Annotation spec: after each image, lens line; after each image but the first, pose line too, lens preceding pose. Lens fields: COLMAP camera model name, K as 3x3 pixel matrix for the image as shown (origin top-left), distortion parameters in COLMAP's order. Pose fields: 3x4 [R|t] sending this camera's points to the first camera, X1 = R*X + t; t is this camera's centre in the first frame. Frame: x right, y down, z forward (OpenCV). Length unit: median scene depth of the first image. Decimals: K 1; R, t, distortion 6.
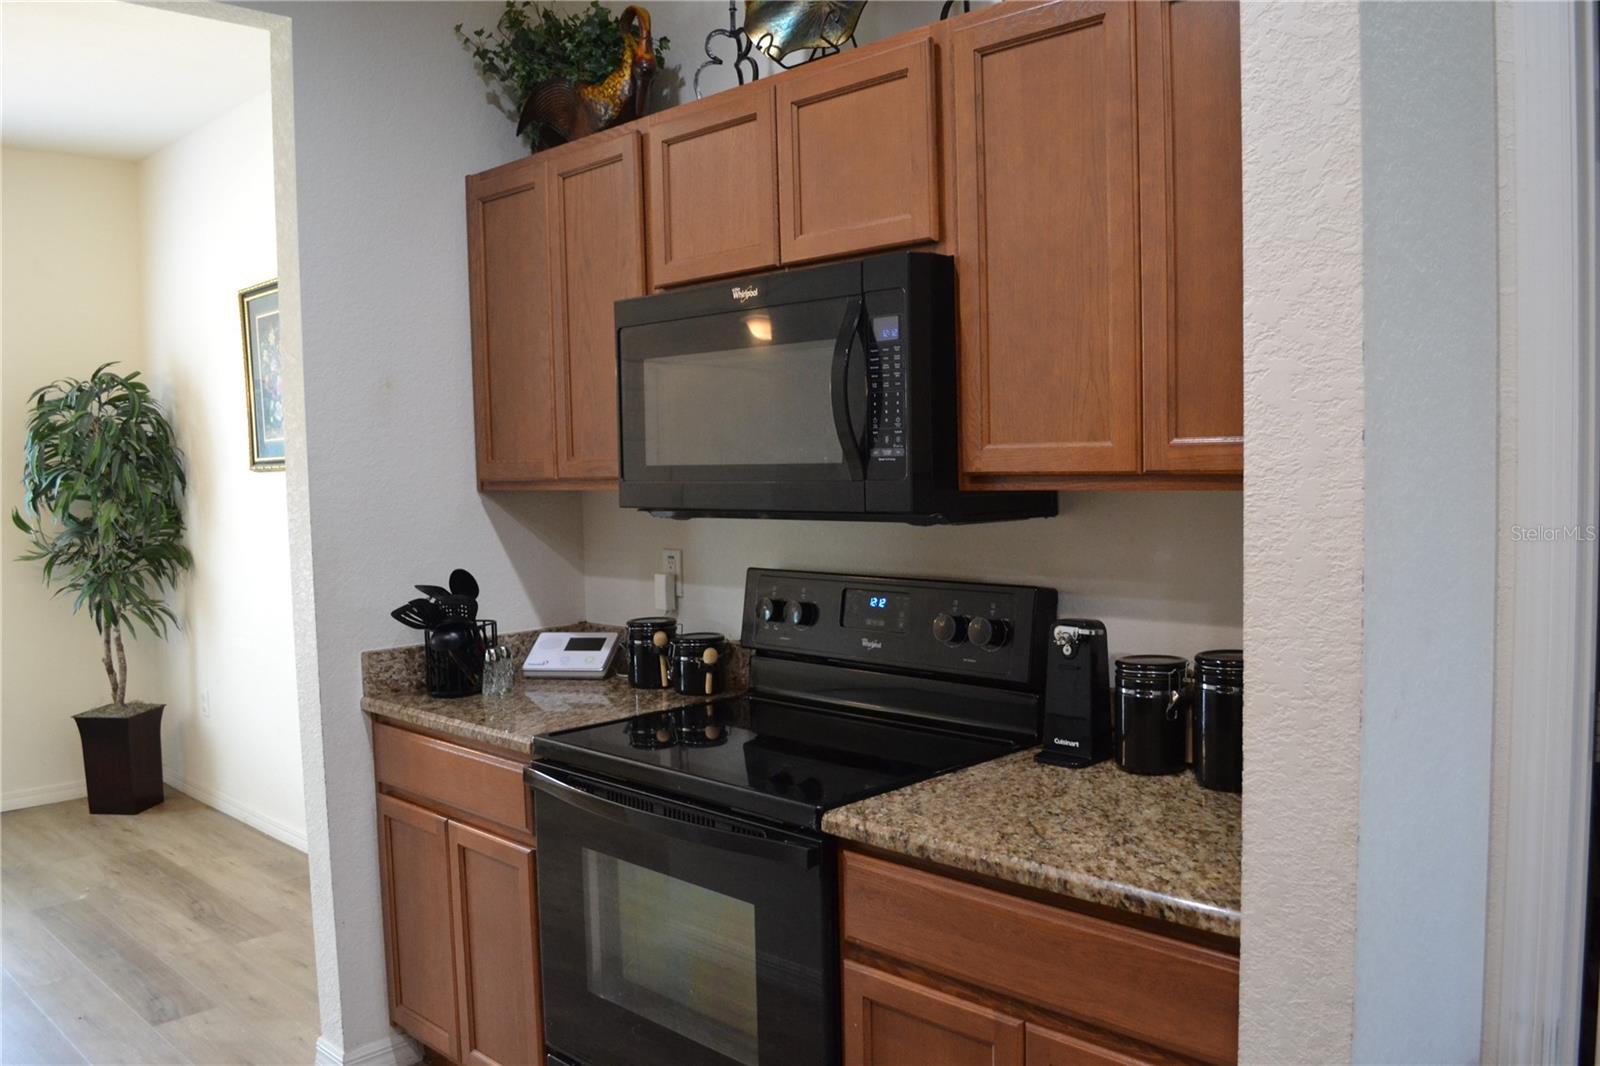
lens RADIAL K [[1280.8, 0, 794.2], [0, 1280.8, 538.4], [0, 0, 1]] dist [-0.084415, 0.013932]
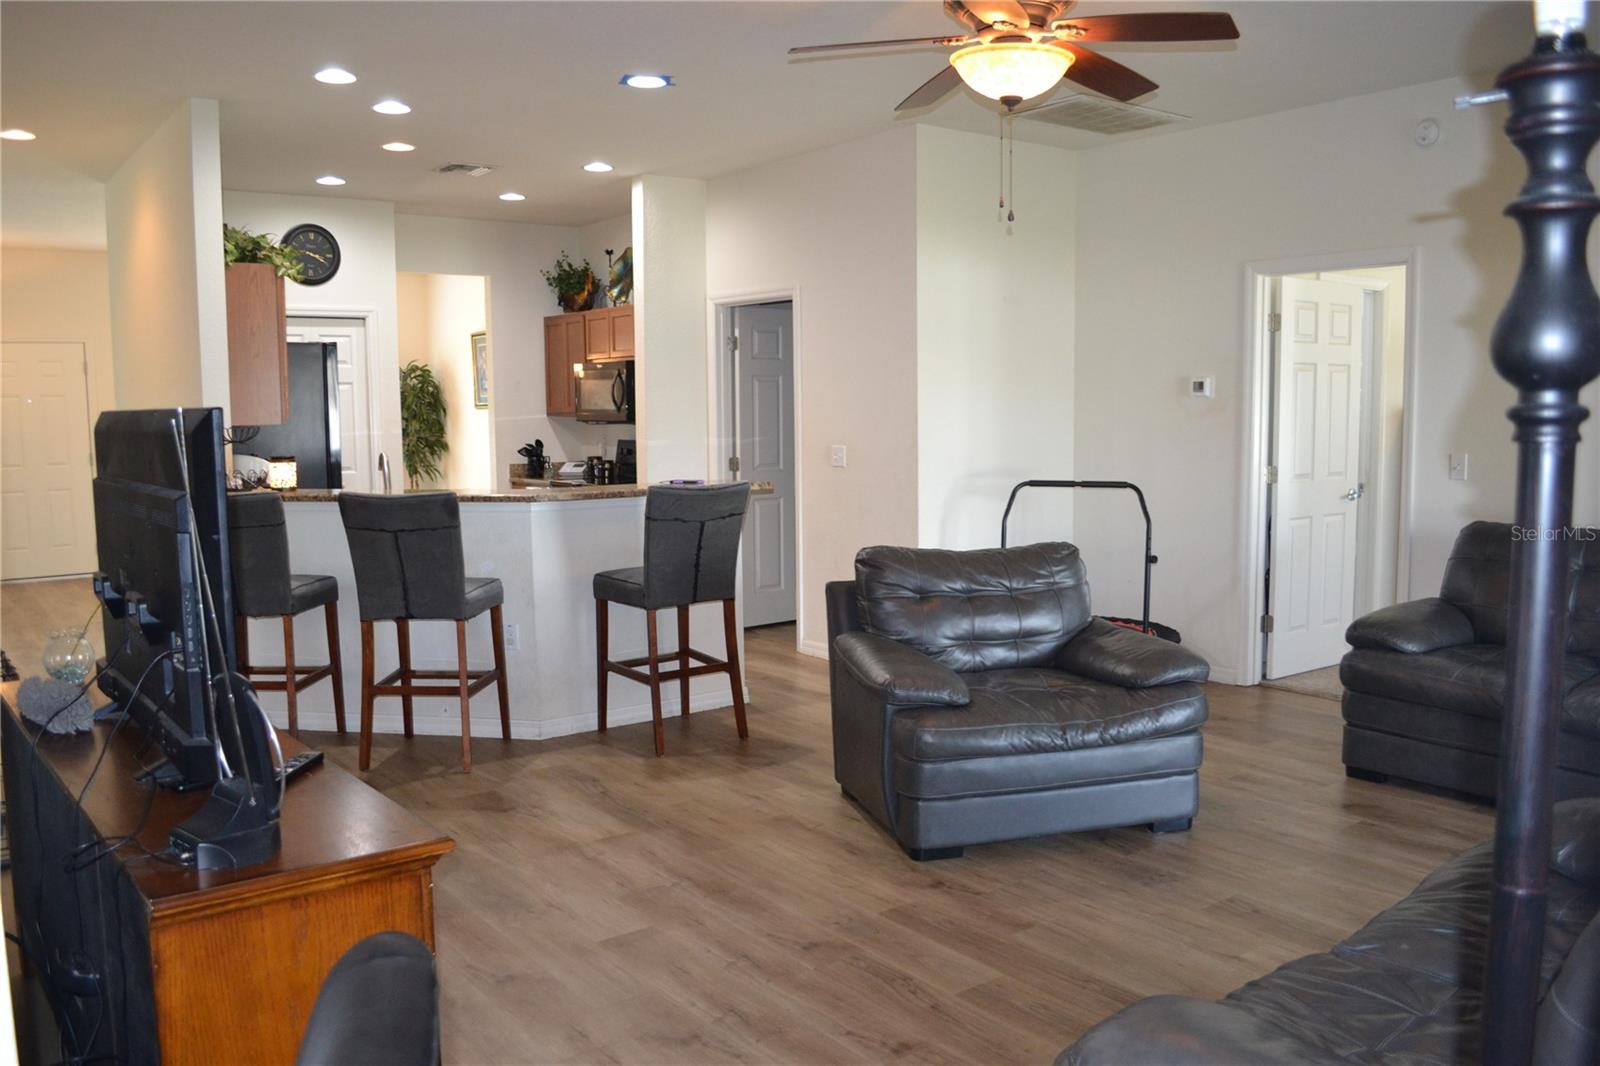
lens RADIAL K [[1280.8, 0, 802.2], [0, 1280.8, 536.7], [0, 0, 1]] dist [-0.084415, 0.013932]
pose [[0.989496, 0.029852, -0.141443, 0.971965], [-0.023679, 0.998701, 0.045124, 0.120020], [0.142606, -0.041301, 0.988917, -2.388912]]
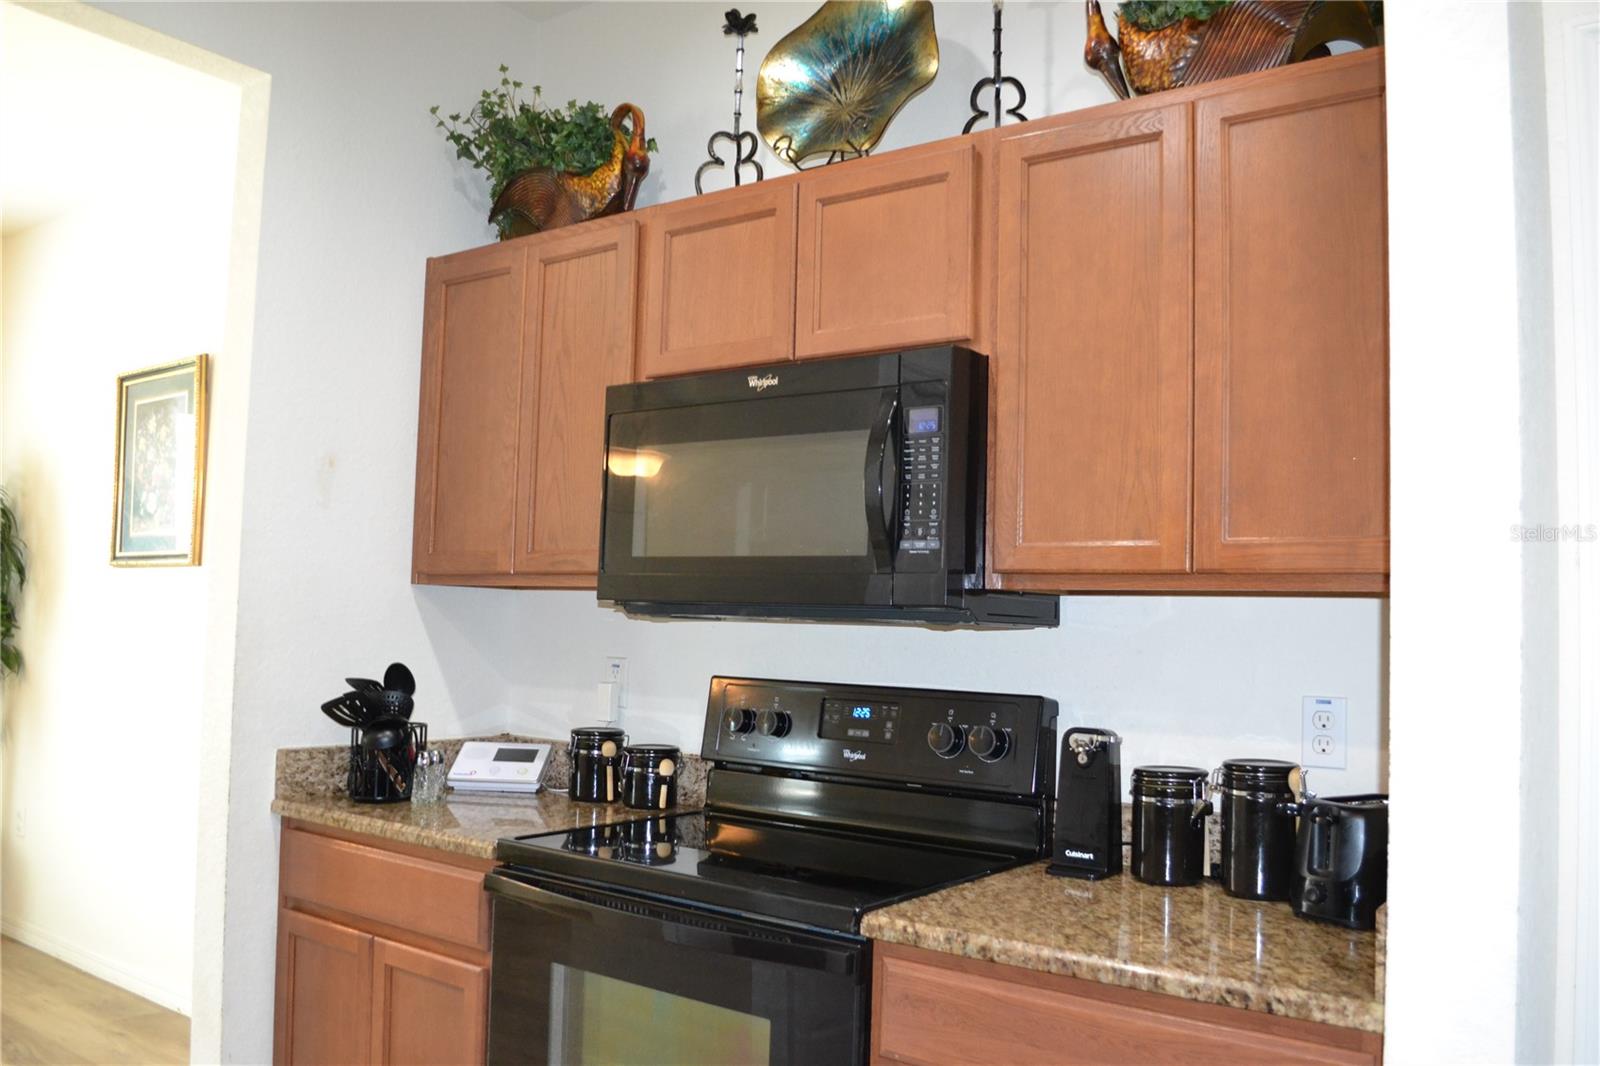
lens RADIAL K [[1280.8, 0, 799.1], [0, 1280.8, 532.8], [0, 0, 1]] dist [-0.084415, 0.013932]
pose [[0.987183, 0.062940, 0.146656, -0.123559], [-0.042872, 0.989755, -0.136186, 0.046321], [-0.153725, 0.128153, 0.979768, 0.040469]]
